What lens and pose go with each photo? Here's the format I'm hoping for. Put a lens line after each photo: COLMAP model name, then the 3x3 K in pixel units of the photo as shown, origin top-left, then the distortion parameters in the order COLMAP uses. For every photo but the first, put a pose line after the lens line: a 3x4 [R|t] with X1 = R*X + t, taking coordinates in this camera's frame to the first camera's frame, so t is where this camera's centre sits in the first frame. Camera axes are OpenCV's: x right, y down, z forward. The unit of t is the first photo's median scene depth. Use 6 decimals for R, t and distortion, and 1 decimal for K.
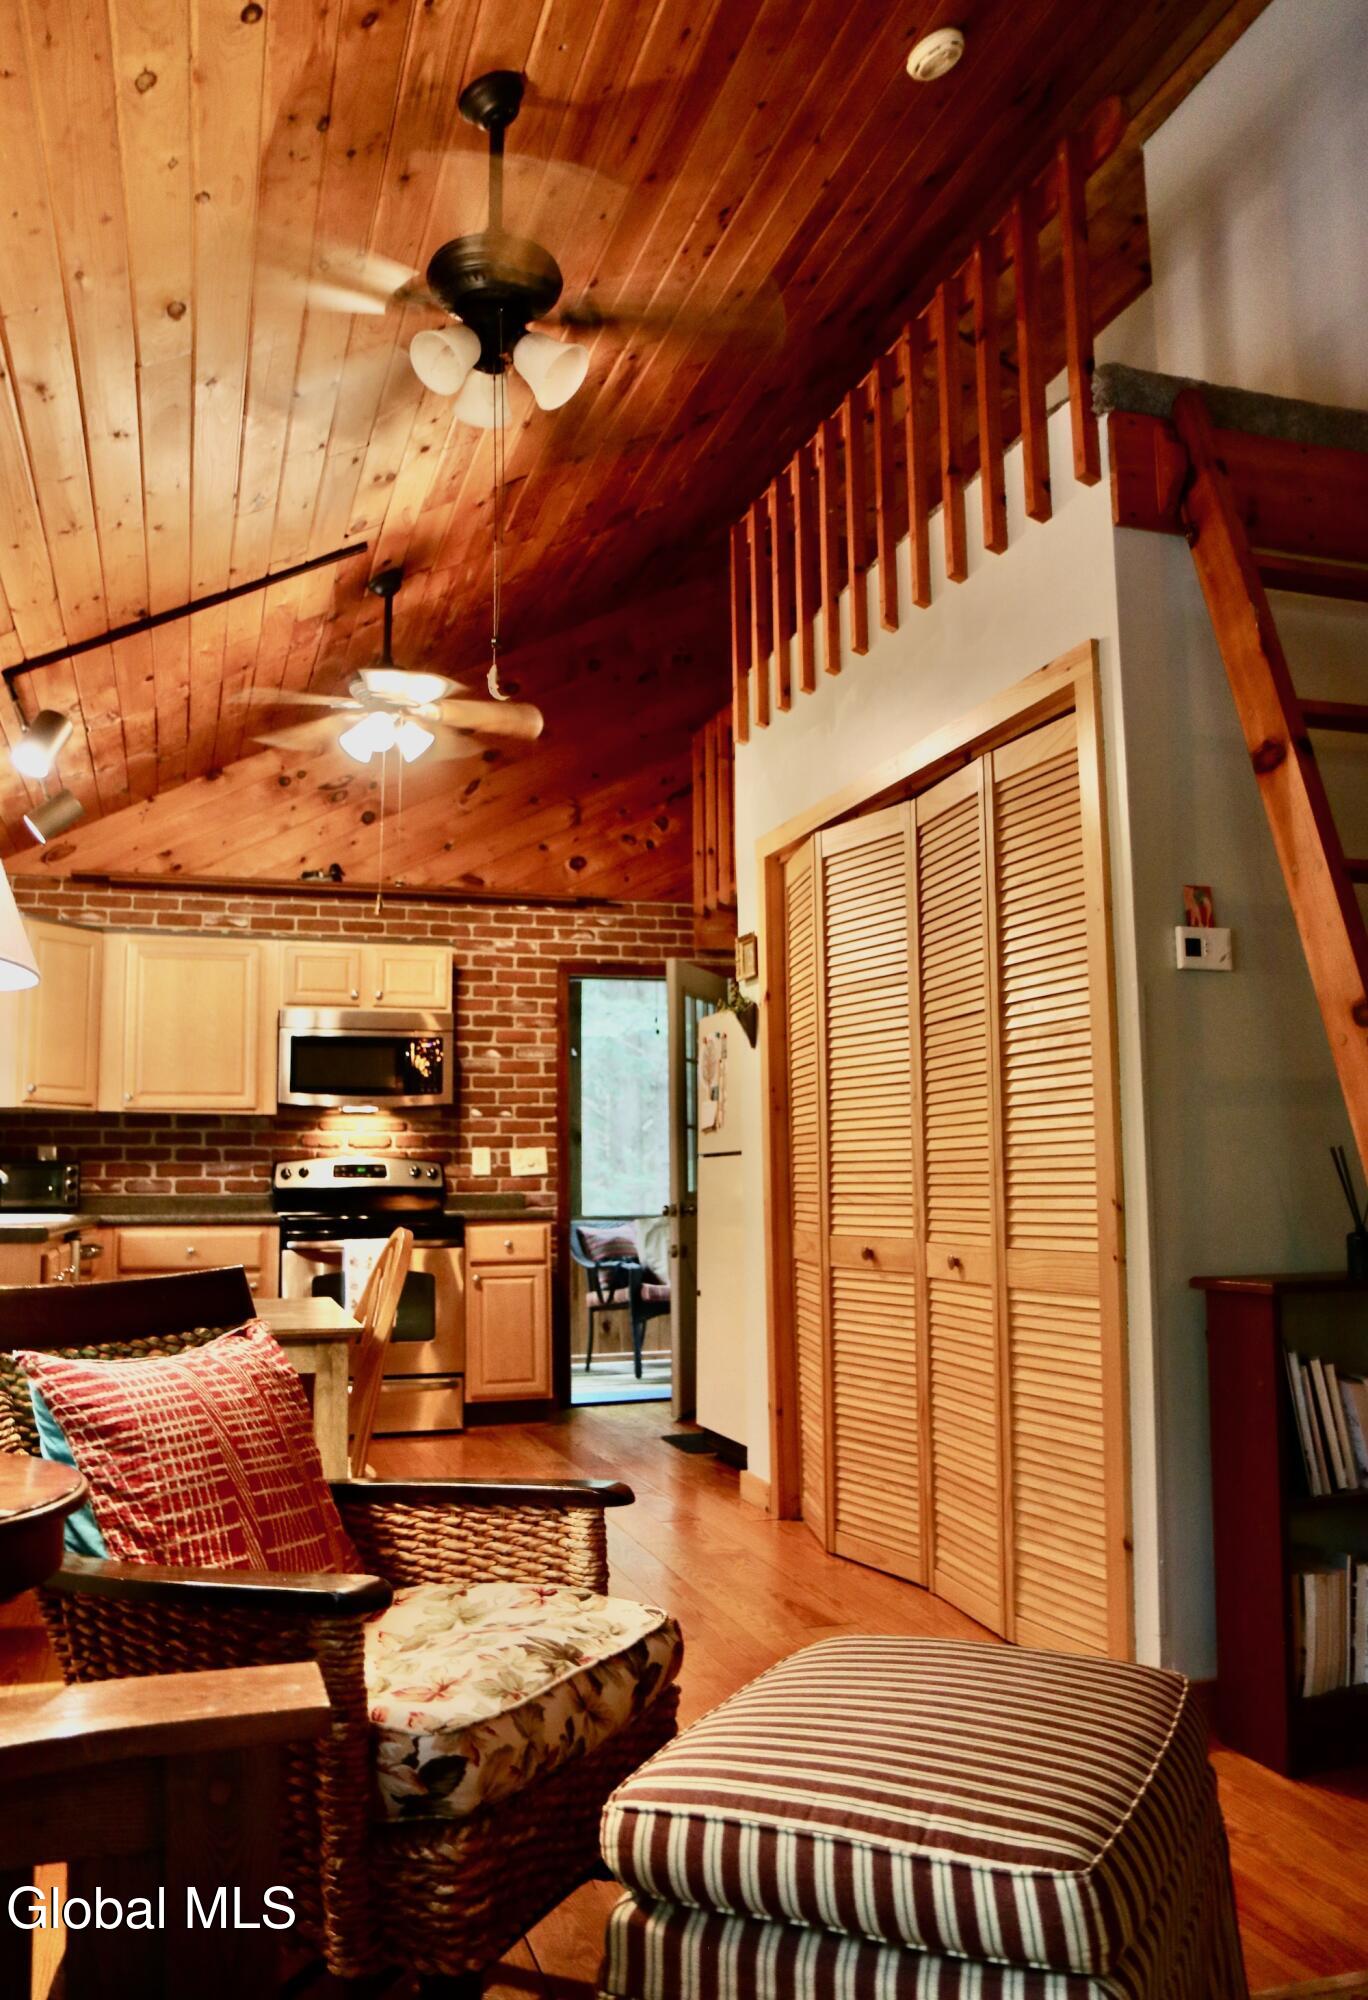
lens RADIAL K [[1556.1, 0, 678.6], [0, 1556.1, 1024.0], [0, 0, 1]] dist [-0.079433, 0.002389]
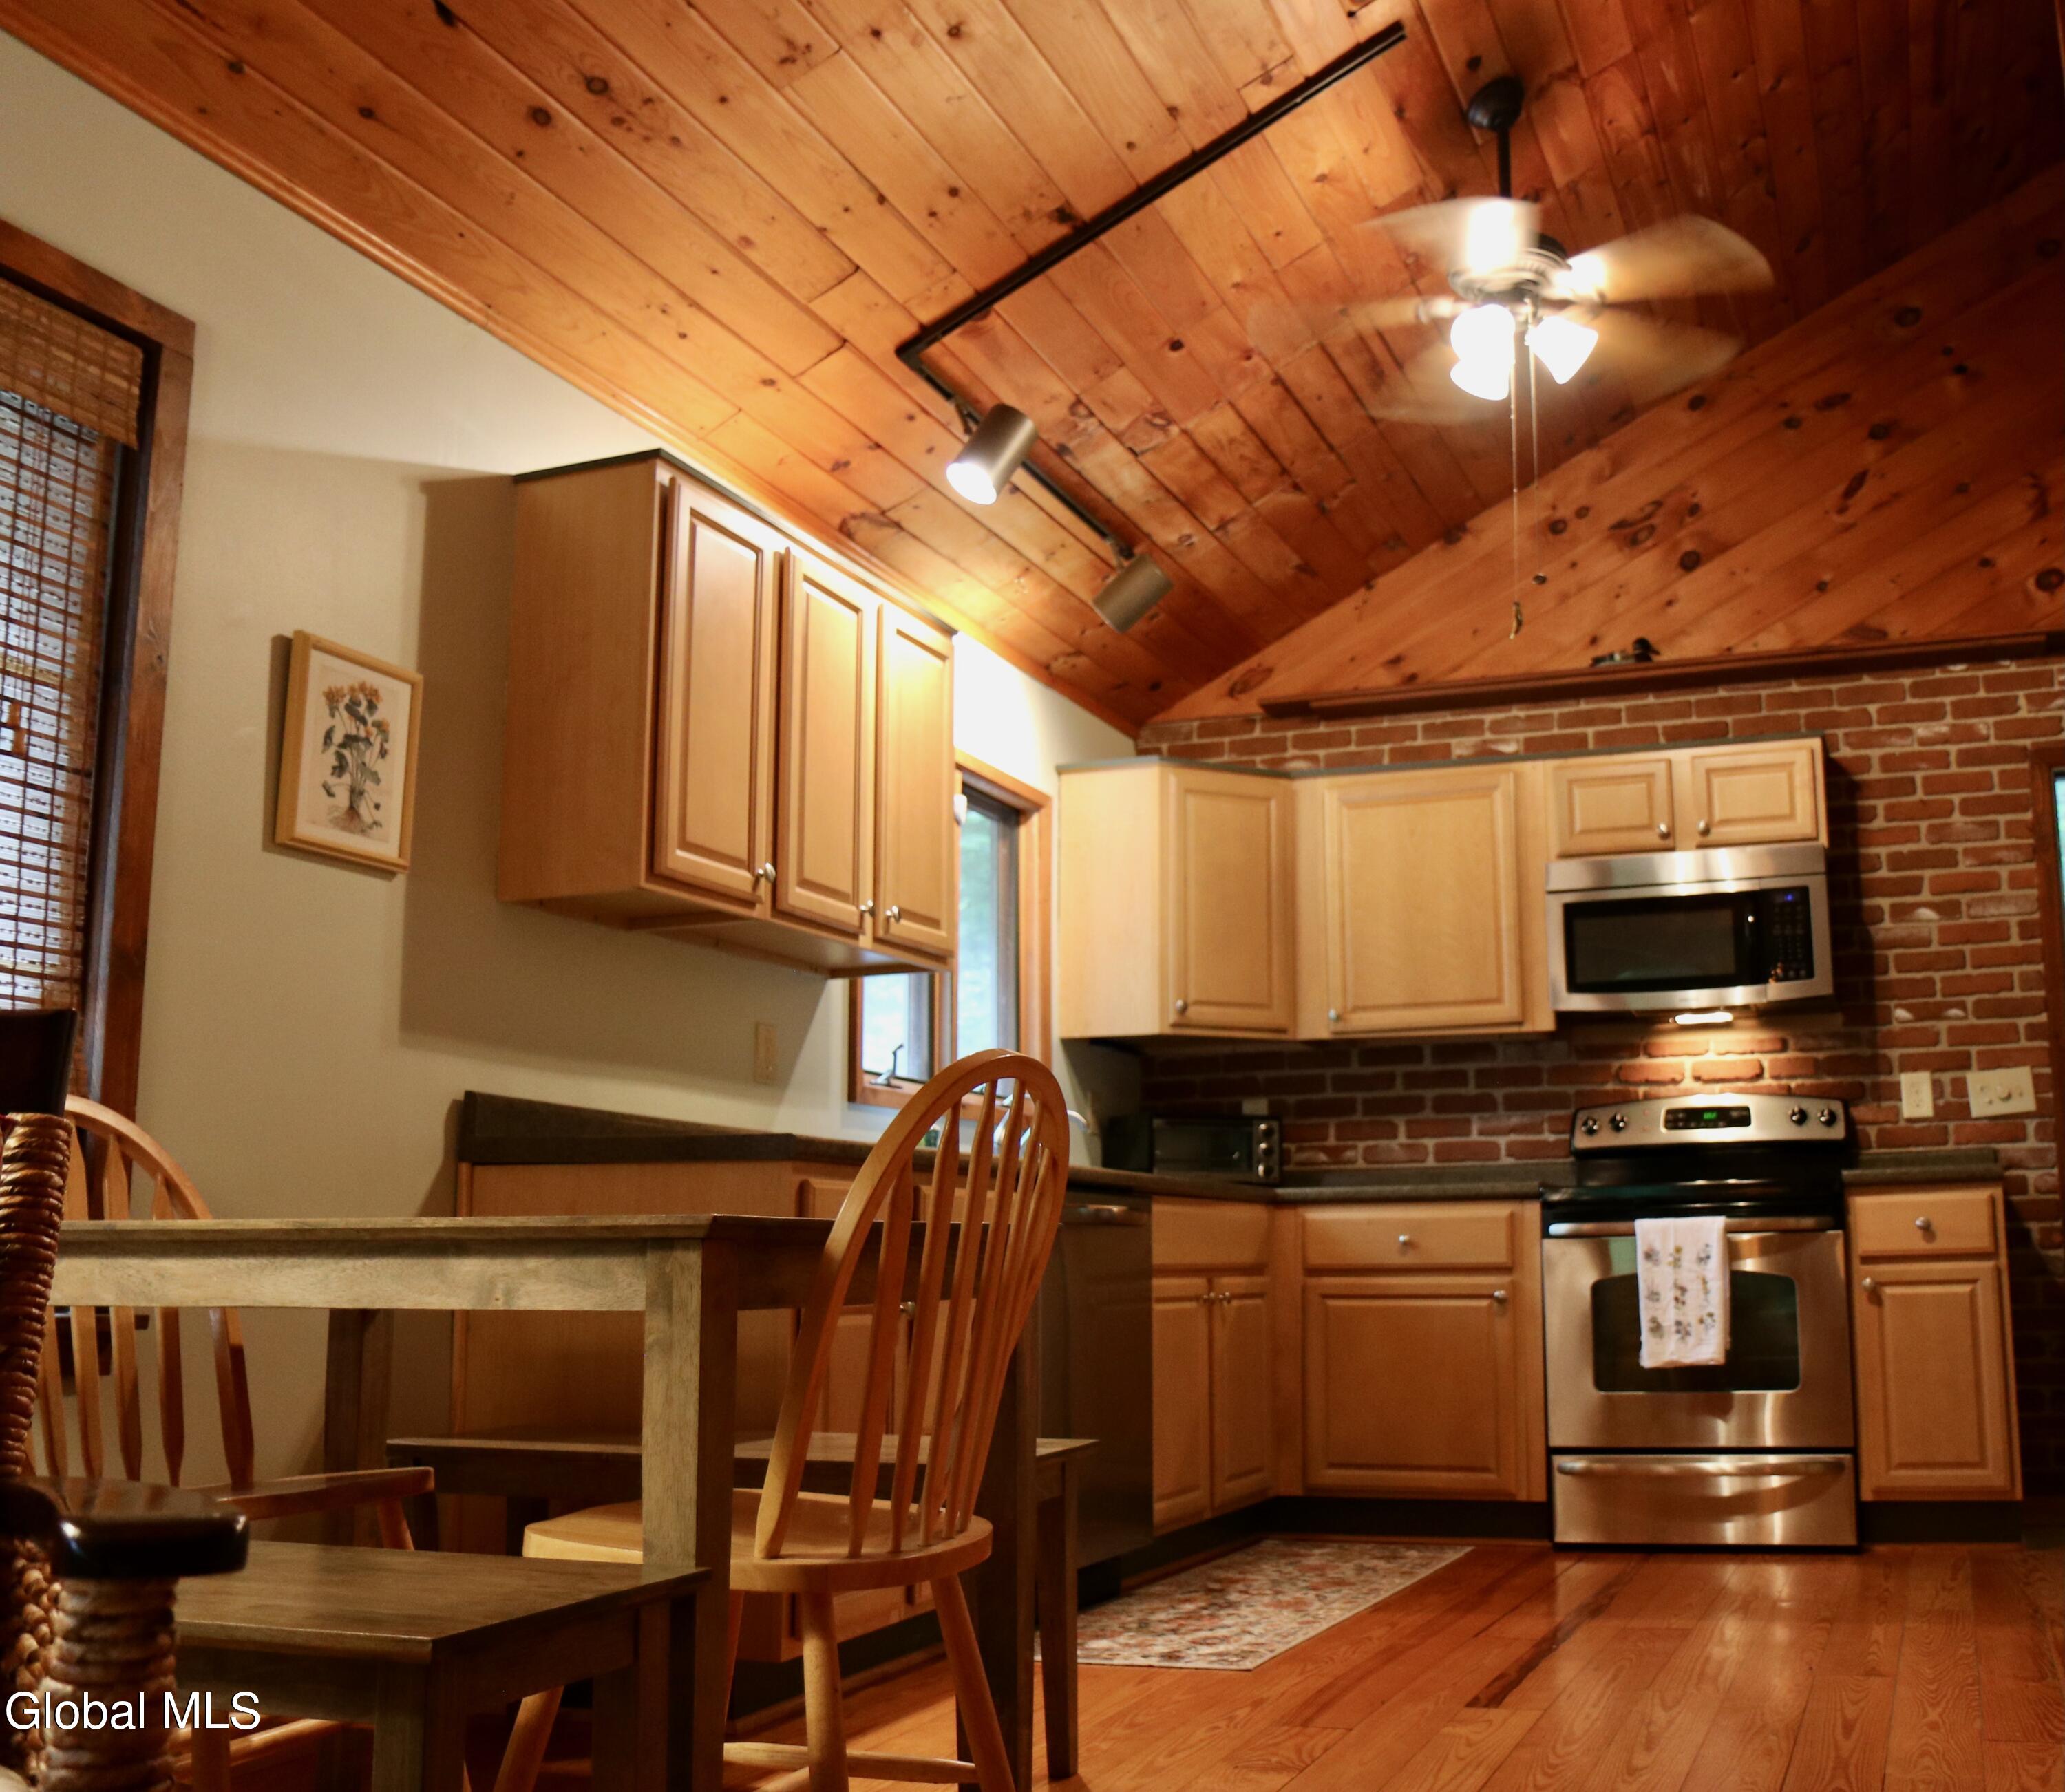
lens RADIAL K [[2046.8, 0, 1322.4], [0, 2046.8, 918.8], [0, 0, 1]] dist [-0.118931, 0.091531]
pose [[0.828592, -0.098432, -0.551132, 0.124145], [0.067605, 0.994811, -0.076034, 0.068538], [0.555757, 0.025742, 0.830946, 0.243293]]
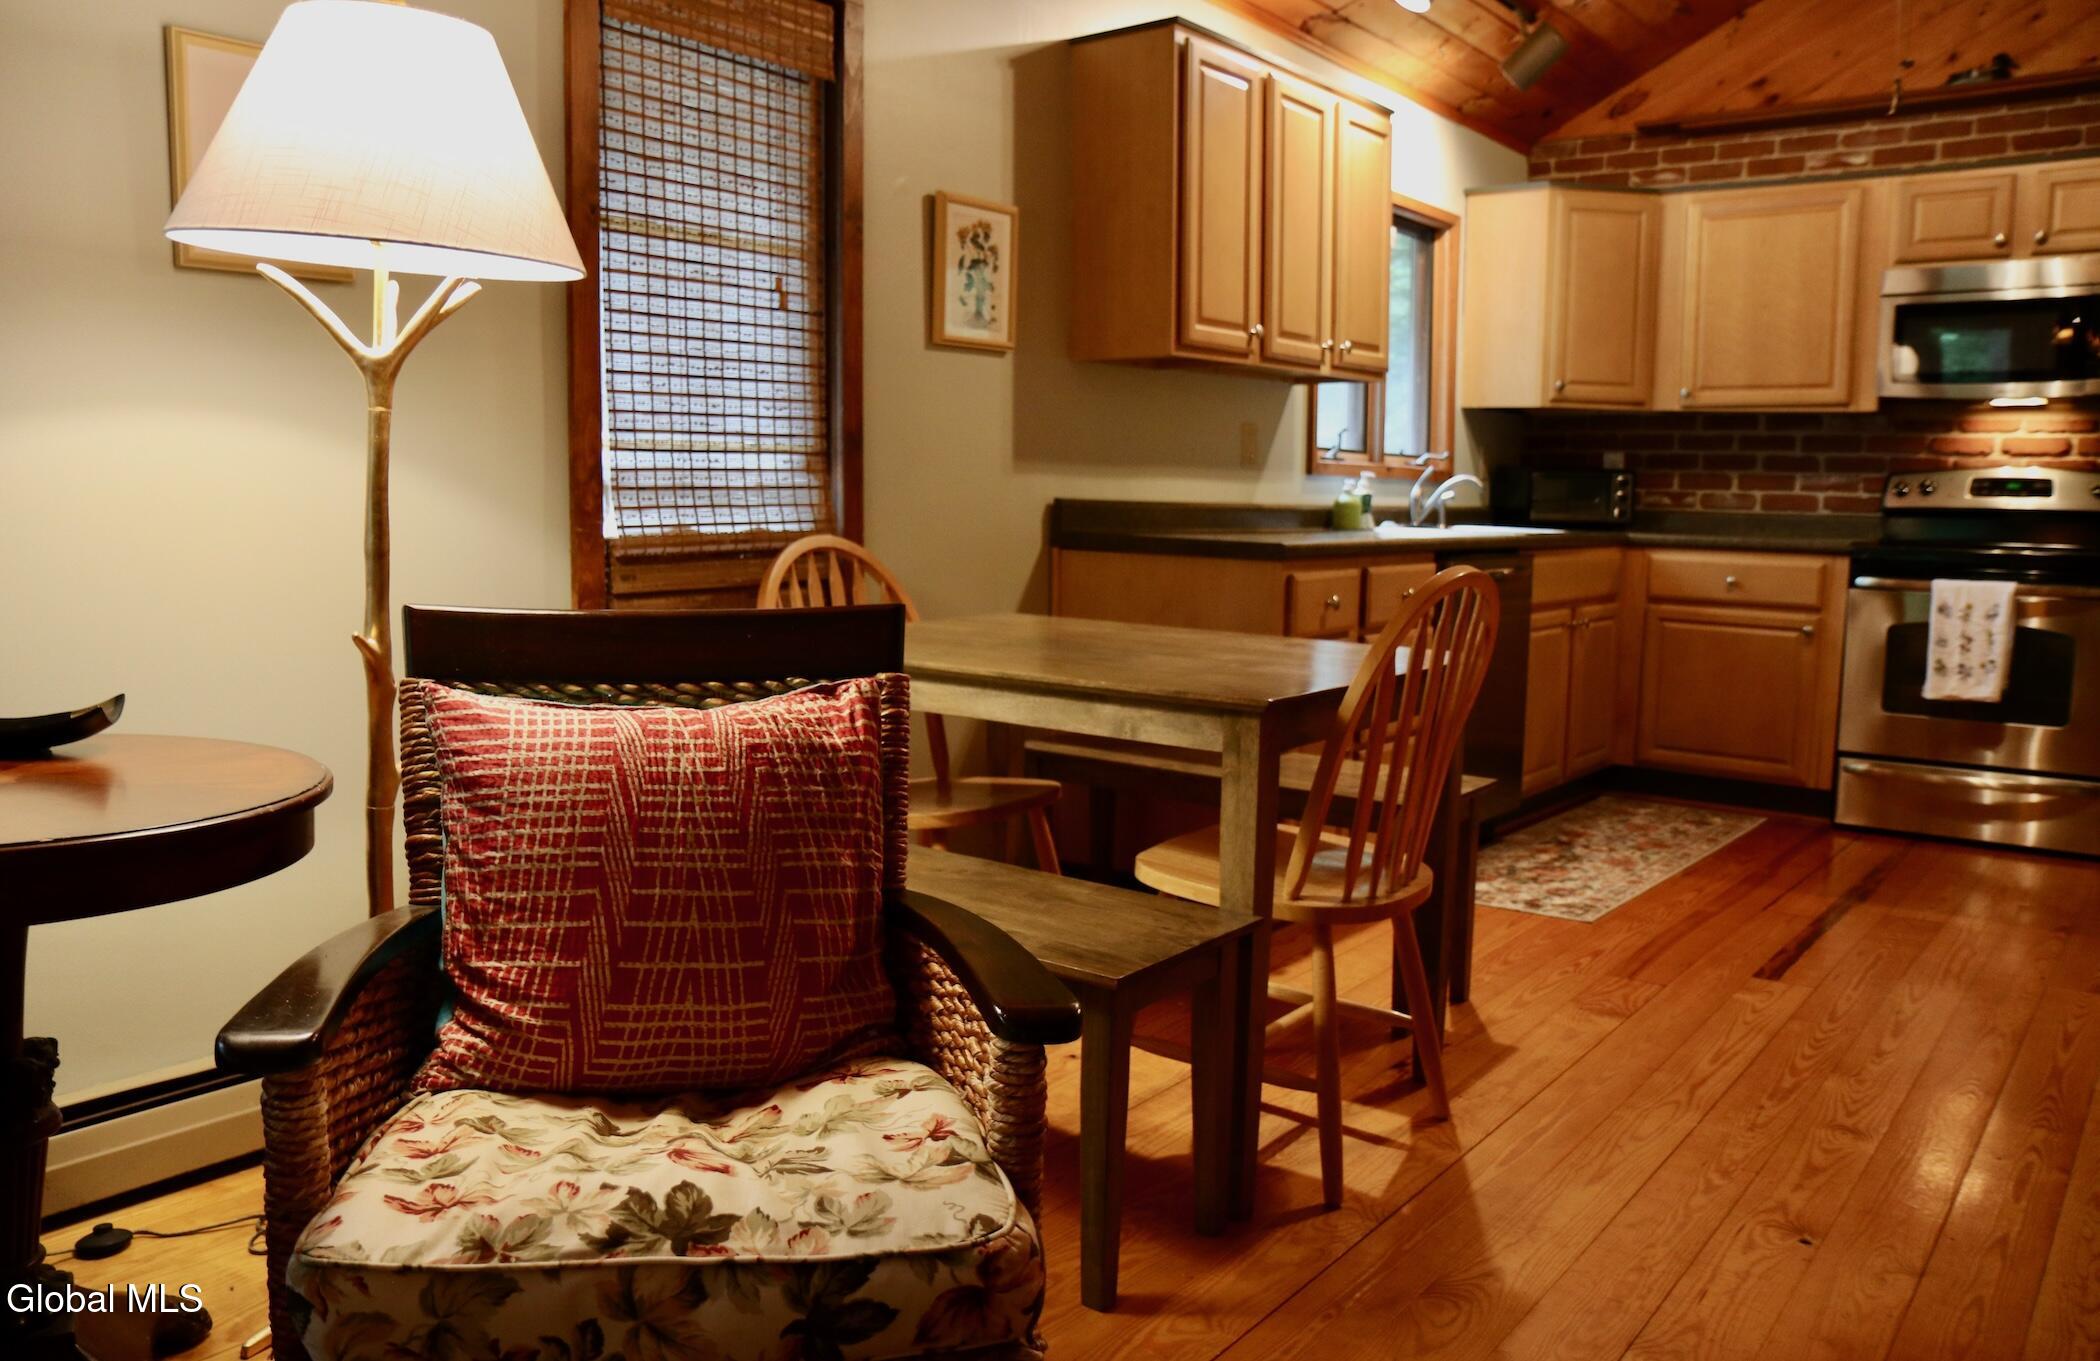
lens RADIAL K [[1596.9, 0, 1024.5], [0, 1596.9, 672.7], [0, 0, 1]] dist [-0.122686, 0.108100]
pose [[0.565268, 0.112971, -0.817135, 0.139606], [0.067151, 0.980989, 0.182077, 0.016797], [0.822170, -0.157793, 0.546935, 0.207750]]
